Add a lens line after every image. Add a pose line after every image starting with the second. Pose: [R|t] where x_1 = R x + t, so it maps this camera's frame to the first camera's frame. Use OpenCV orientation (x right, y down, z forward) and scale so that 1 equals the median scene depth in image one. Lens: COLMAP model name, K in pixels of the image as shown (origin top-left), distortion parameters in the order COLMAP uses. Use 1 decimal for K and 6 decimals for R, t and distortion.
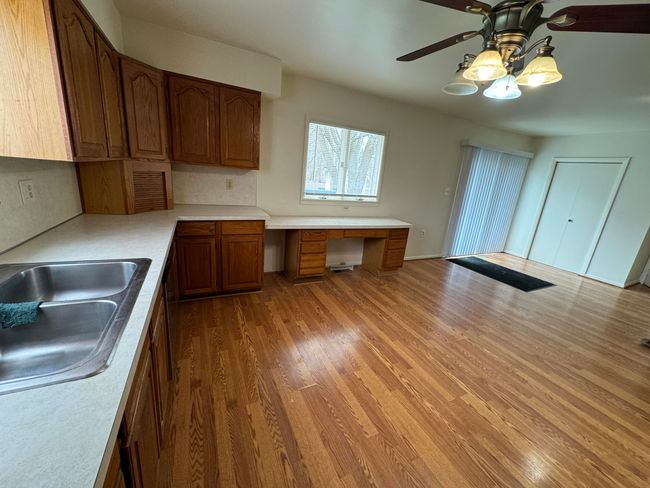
lens RADIAL K [[261.4, 0, 326.4], [0, 261.4, 241.6], [0, 0, 1]] dist [-0.000738, -0.000428]
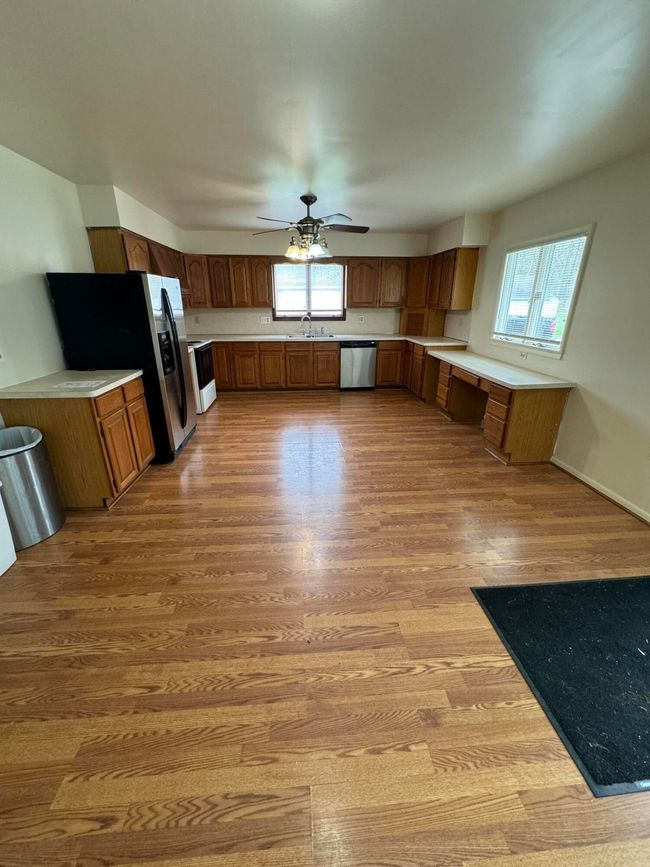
lens RADIAL K [[348.5, 0, 326.7], [0, 348.5, 436.0], [0, 0, 1]] dist [-0.001010, 0.000382]
pose [[-0.358268, 0.250992, -0.899248, 1.434008], [-0.282026, 0.889093, 0.360519, -0.146531], [0.890003, 0.382774, -0.247747, 0.984504]]
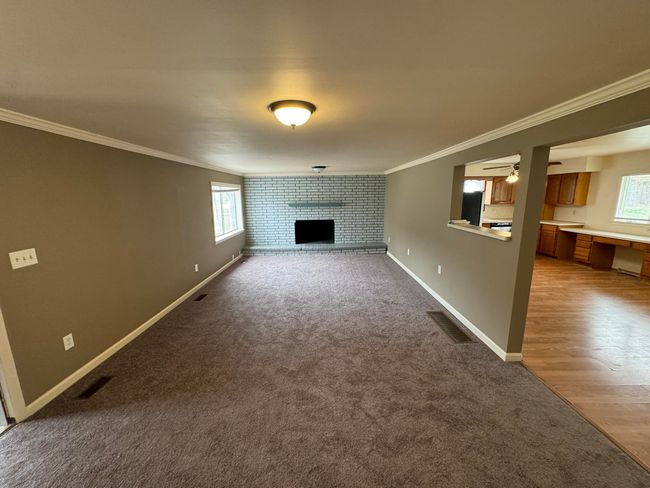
lens RADIAL K [[261.4, 0, 327.4], [0, 261.4, 243.7], [0, 0, 1]] dist [-0.000738, -0.000428]
pose [[-0.430792, 0.077651, -0.899104, 2.311840], [-0.266442, 0.940935, 0.208925, 0.111328], [0.862222, 0.329562, -0.384658, 0.145146]]
